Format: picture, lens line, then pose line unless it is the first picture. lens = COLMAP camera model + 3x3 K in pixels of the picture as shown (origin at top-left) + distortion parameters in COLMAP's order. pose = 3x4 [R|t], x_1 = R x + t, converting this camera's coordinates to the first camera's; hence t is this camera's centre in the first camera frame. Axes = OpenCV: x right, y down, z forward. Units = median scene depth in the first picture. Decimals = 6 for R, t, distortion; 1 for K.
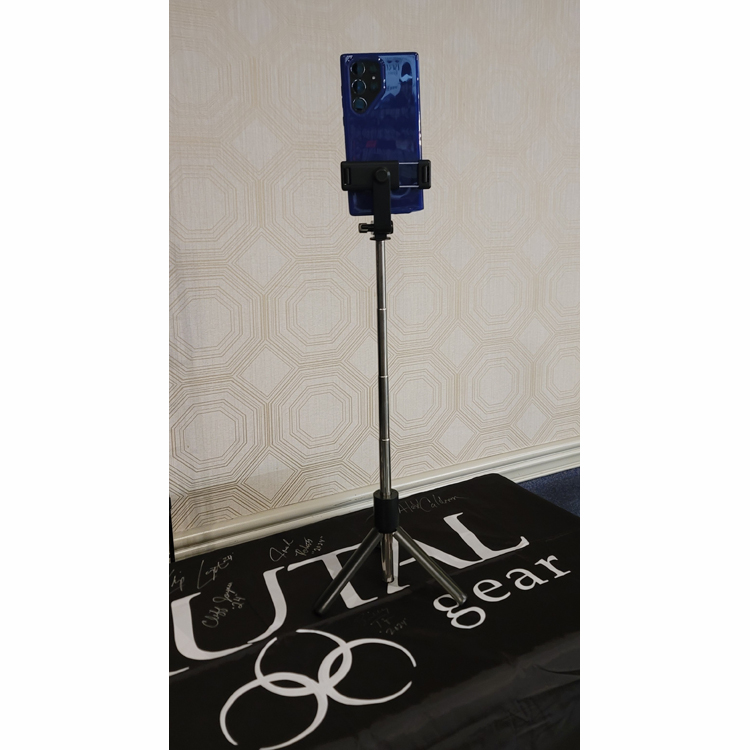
lens RADIAL K [[767.6, 0, 415.0], [0, 767.6, 306.0], [0, 0, 1]] dist [0.043399, 0.000000]
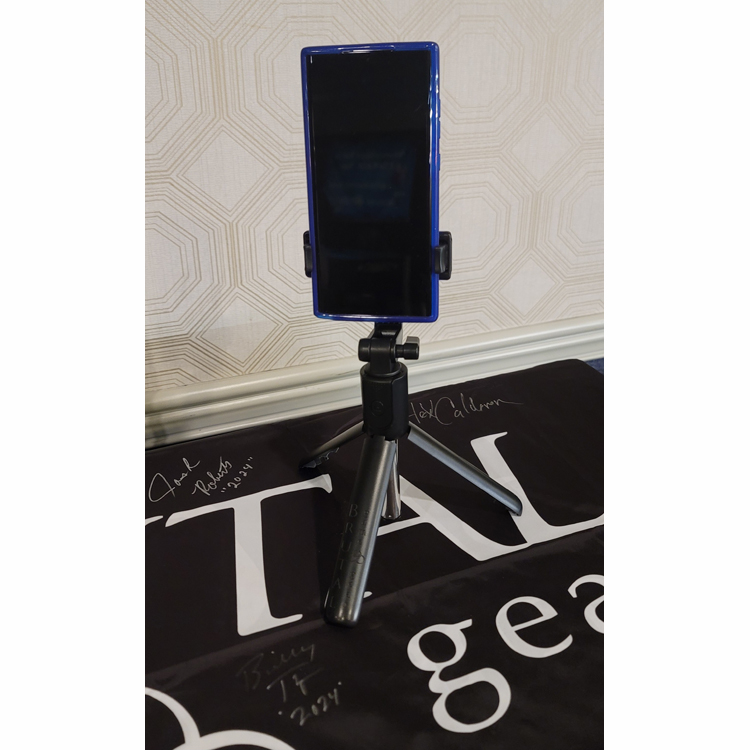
lens RADIAL K [[767.6, 0, 383.5], [0, 767.6, 349.4], [0, 0, 1]] dist [0.043399, 0.000000]
pose [[0.984425, 0.079103, -0.157005, 0.046473], [-0.032405, 0.959397, 0.280190, 0.044358], [0.172794, -0.270739, 0.947018, 0.383713]]
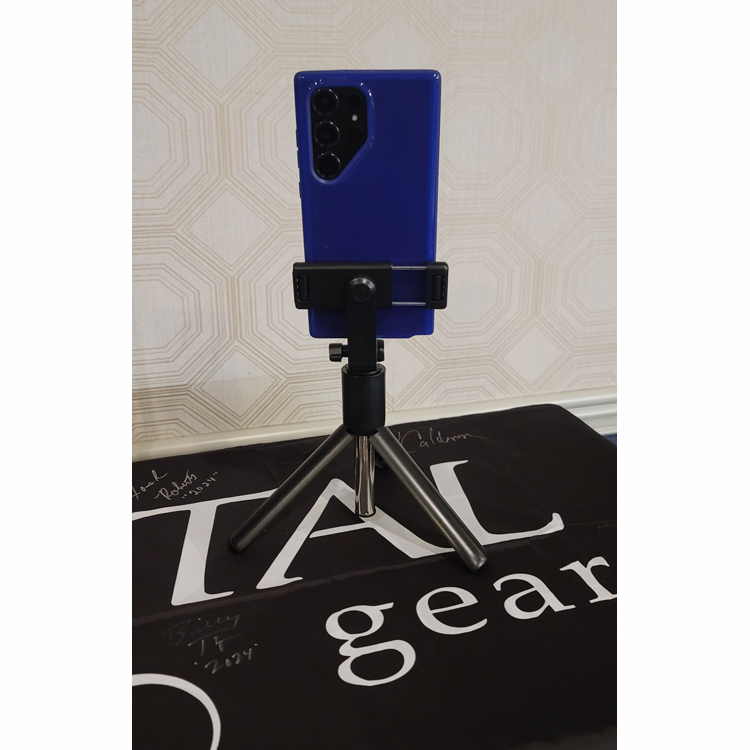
lens RADIAL K [[813.3, 0, 378.5], [0, 813.3, 382.1], [0, 0, 1]] dist [0.041380, 0.000000]
pose [[0.967011, 0.084230, -0.240407, 0.114321], [-0.041469, 0.983214, 0.177679, 0.086594], [0.251338, -0.161848, 0.954272, 0.339270]]
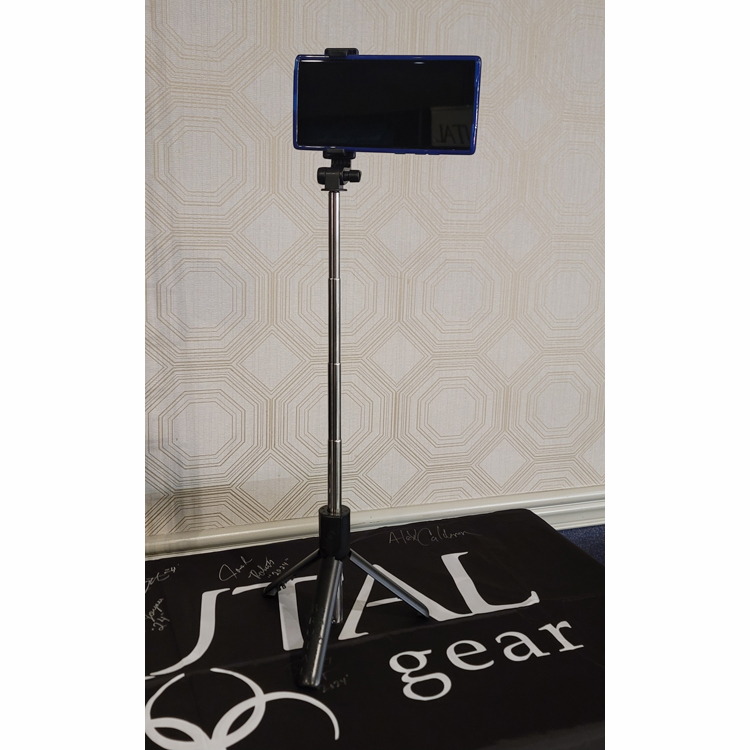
lens RADIAL K [[837.9, 0, 366.0], [0, 837.9, 323.1], [0, 0, 1]] dist [0.041456, 0.000000]
pose [[0.976677, 0.068520, -0.203489, 0.099069], [-0.067182, 0.997650, 0.013483, 0.022401], [0.203935, 0.000502, 0.978984, 0.103814]]
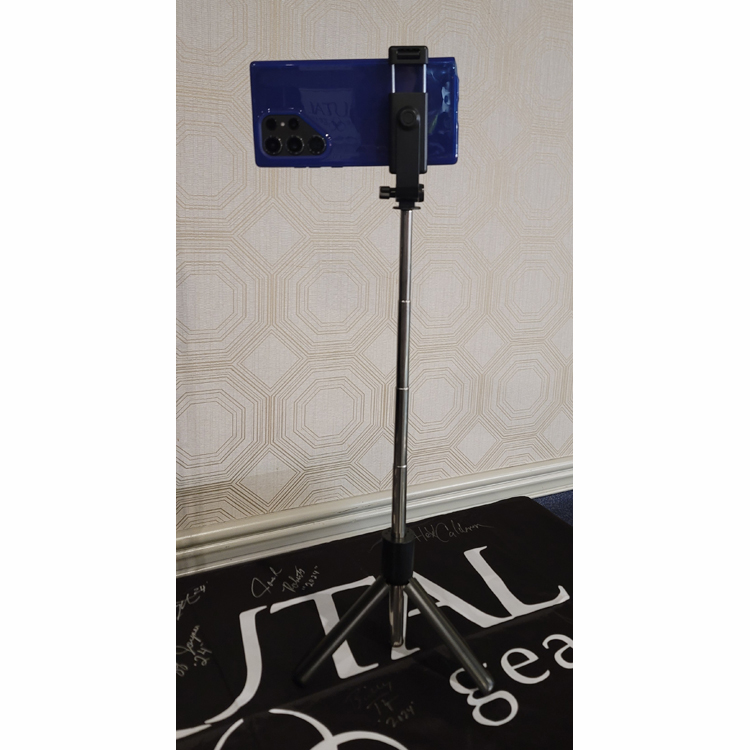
lens RADIAL K [[712.1, 0, 396.8], [0, 712.1, 309.9], [0, 0, 1]] dist [0.055232, 0.000000]
pose [[0.997008, 0.059226, -0.049666, -0.009898], [-0.058359, 0.998120, 0.018729, 0.002763], [0.050682, -0.015775, 0.998590, 0.183713]]
